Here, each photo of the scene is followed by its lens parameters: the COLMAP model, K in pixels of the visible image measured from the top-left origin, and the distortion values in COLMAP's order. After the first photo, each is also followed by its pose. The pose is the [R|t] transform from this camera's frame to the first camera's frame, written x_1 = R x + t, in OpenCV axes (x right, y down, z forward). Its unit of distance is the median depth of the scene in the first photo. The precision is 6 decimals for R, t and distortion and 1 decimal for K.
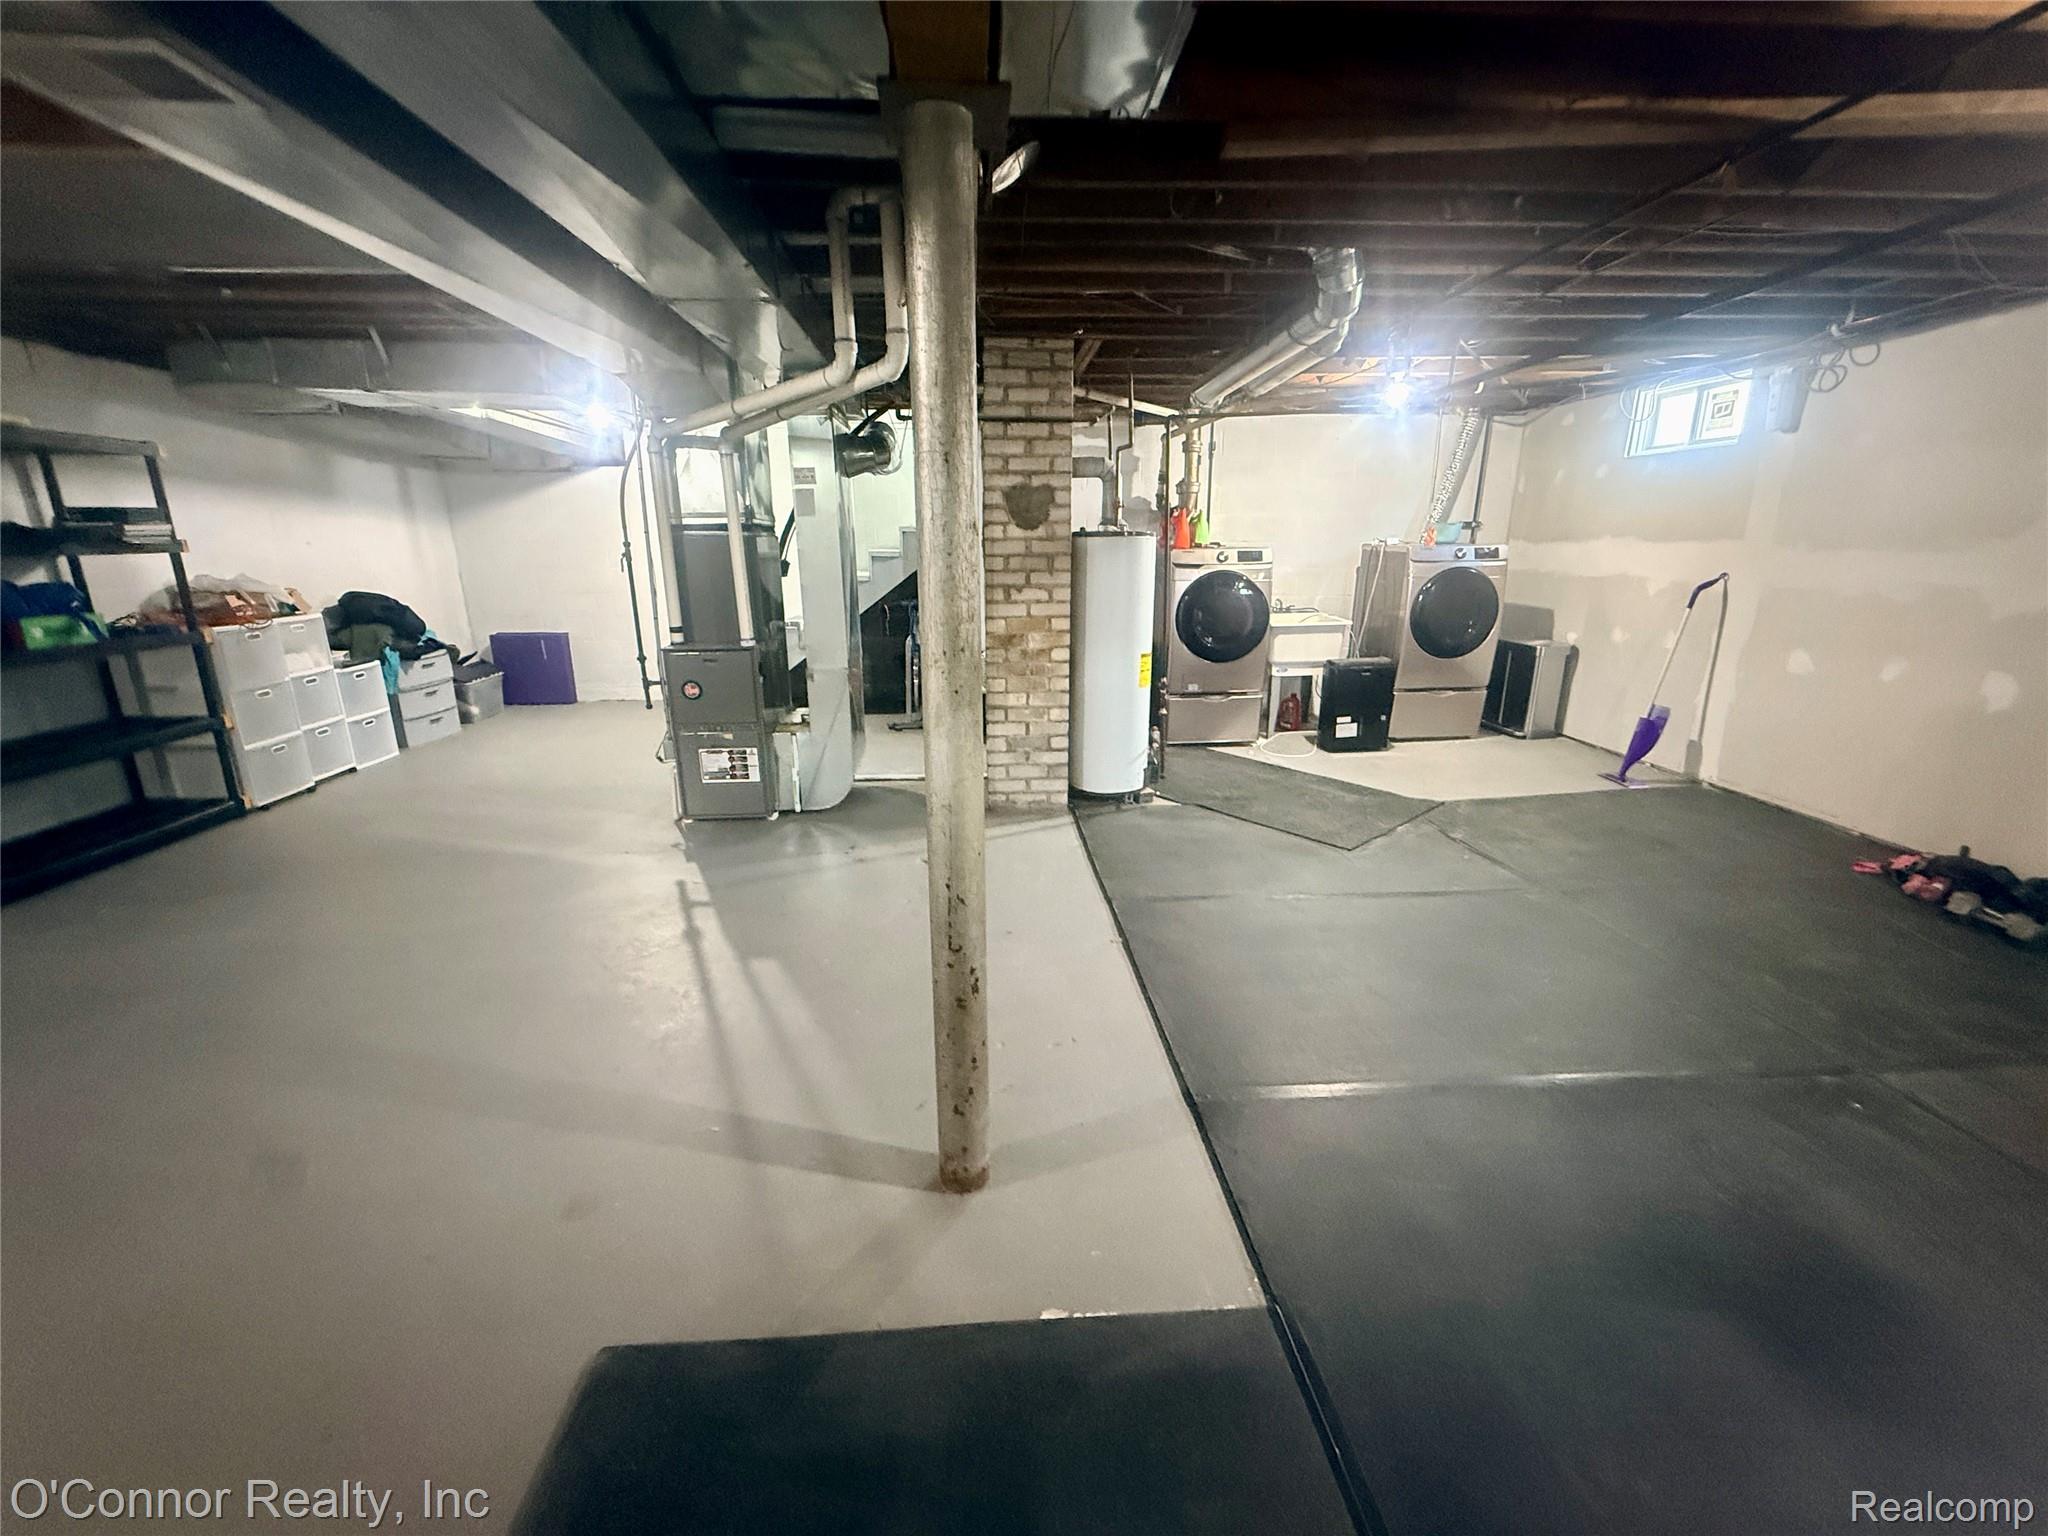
lens RADIAL K [[821.2, 0, 1023.7], [0, 821.2, 770.3], [0, 0, 1]] dist [0.009852, -0.000049]
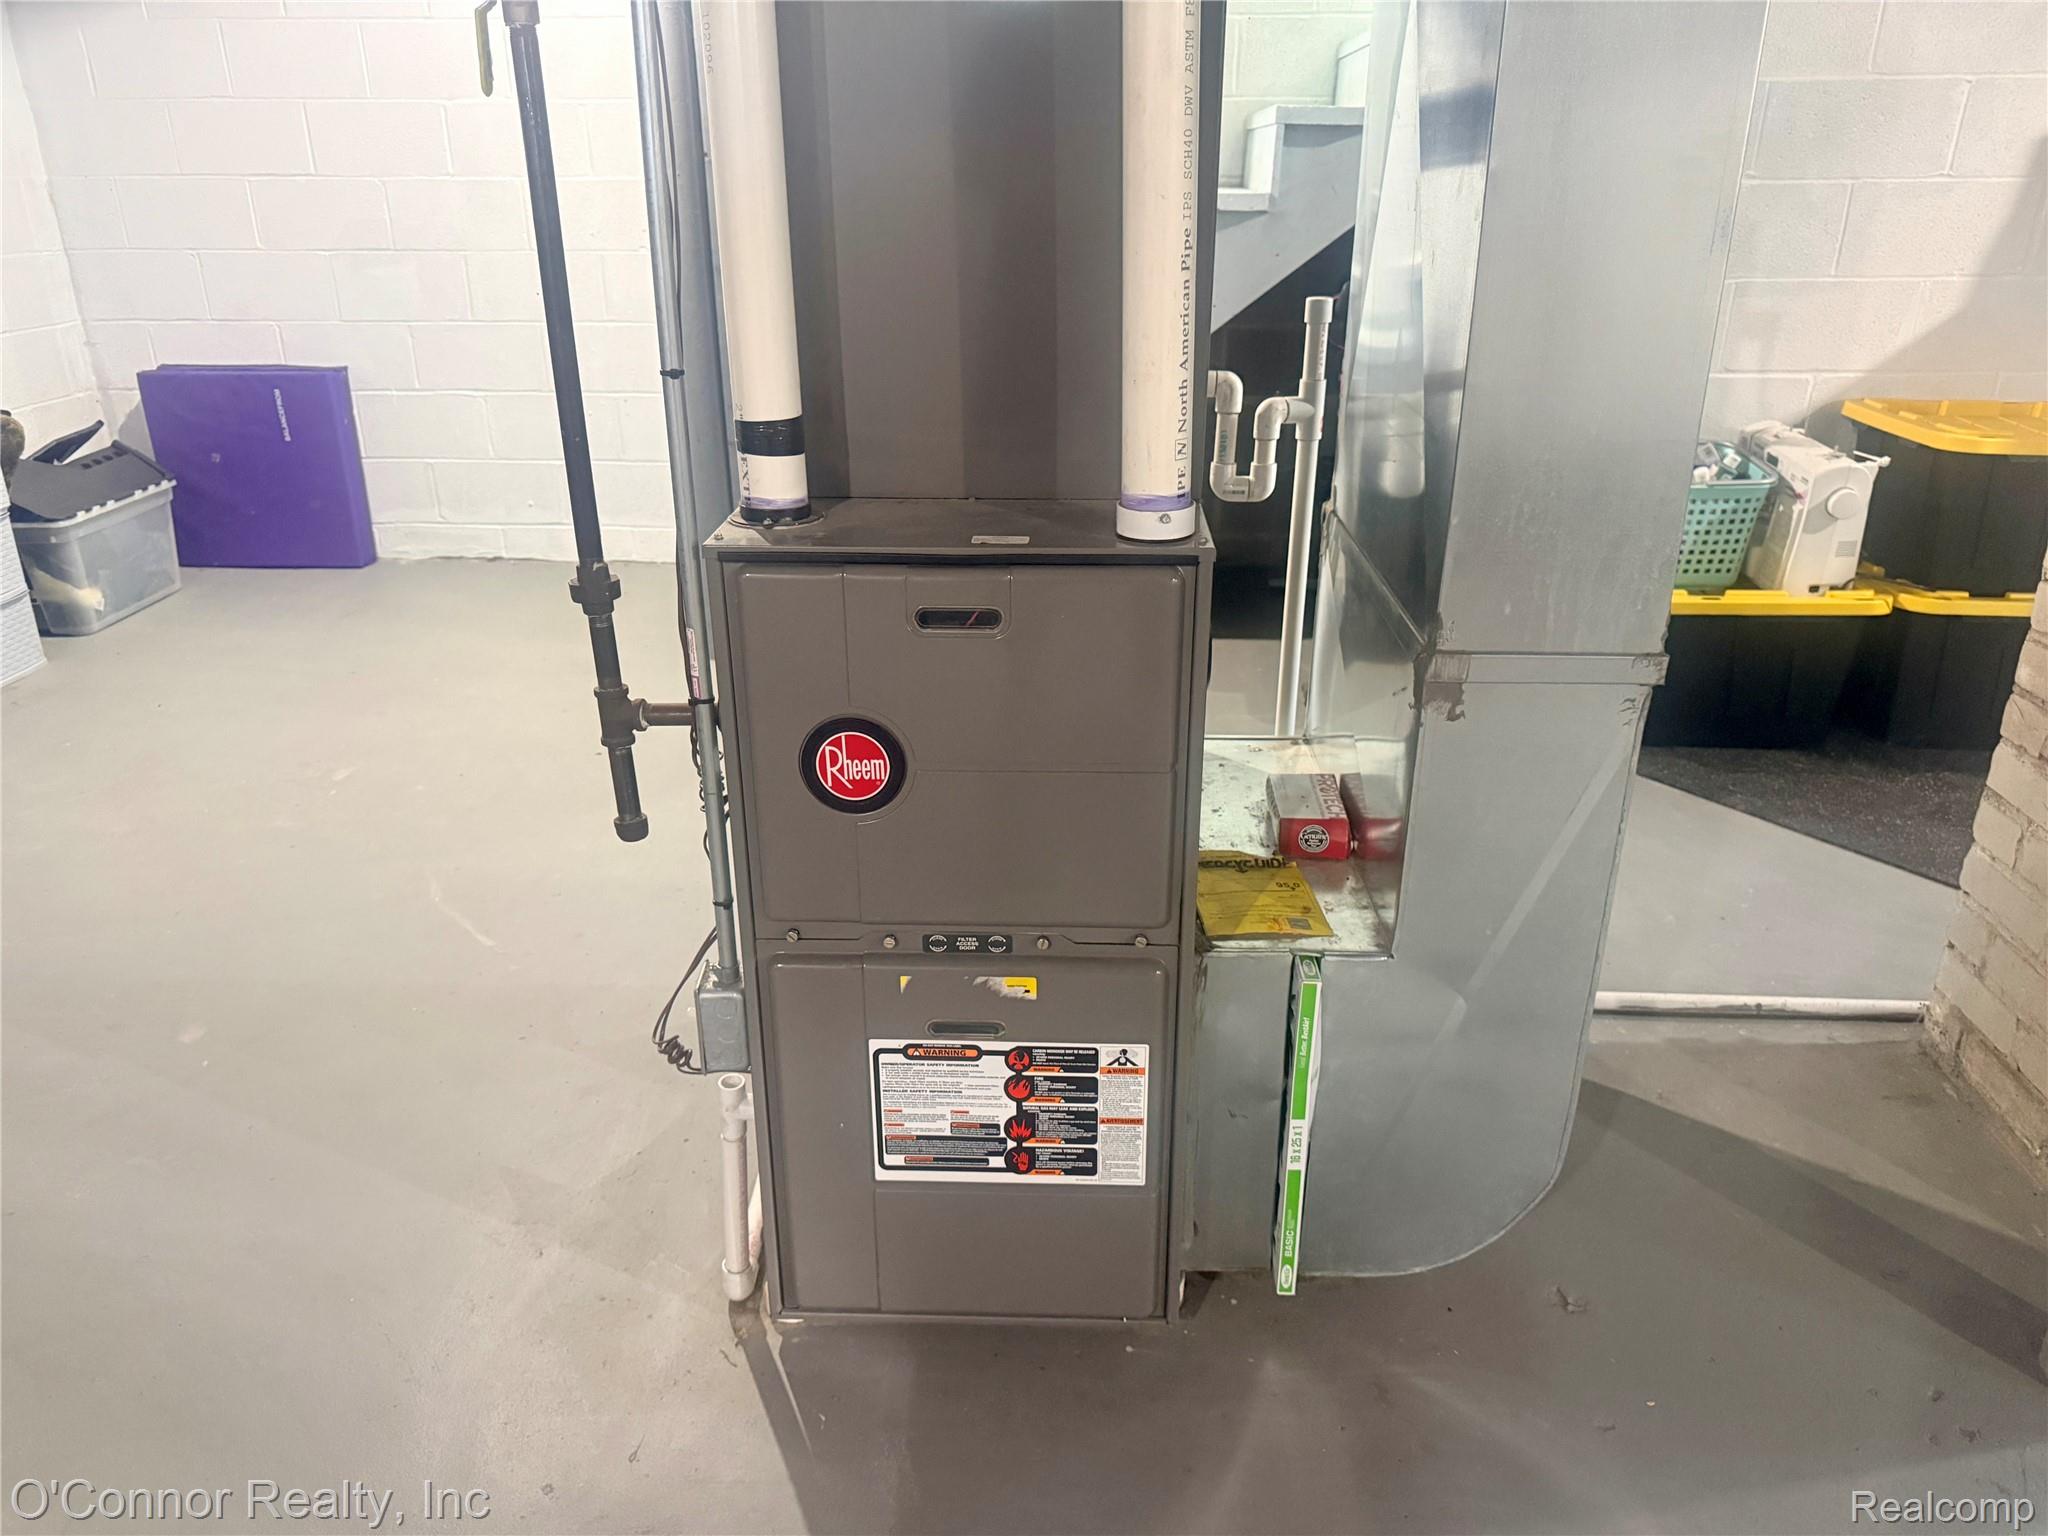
lens RADIAL K [[1454.9, 0, 1022.1], [0, 1454.9, 766.7], [0, 0, 1]] dist [0.046918, -0.007760]
pose [[0.993823, 0.036848, -0.104683, -0.319148], [-0.024613, 0.992961, 0.115856, -0.132945], [0.108215, -0.112564, 0.987734, 0.651257]]
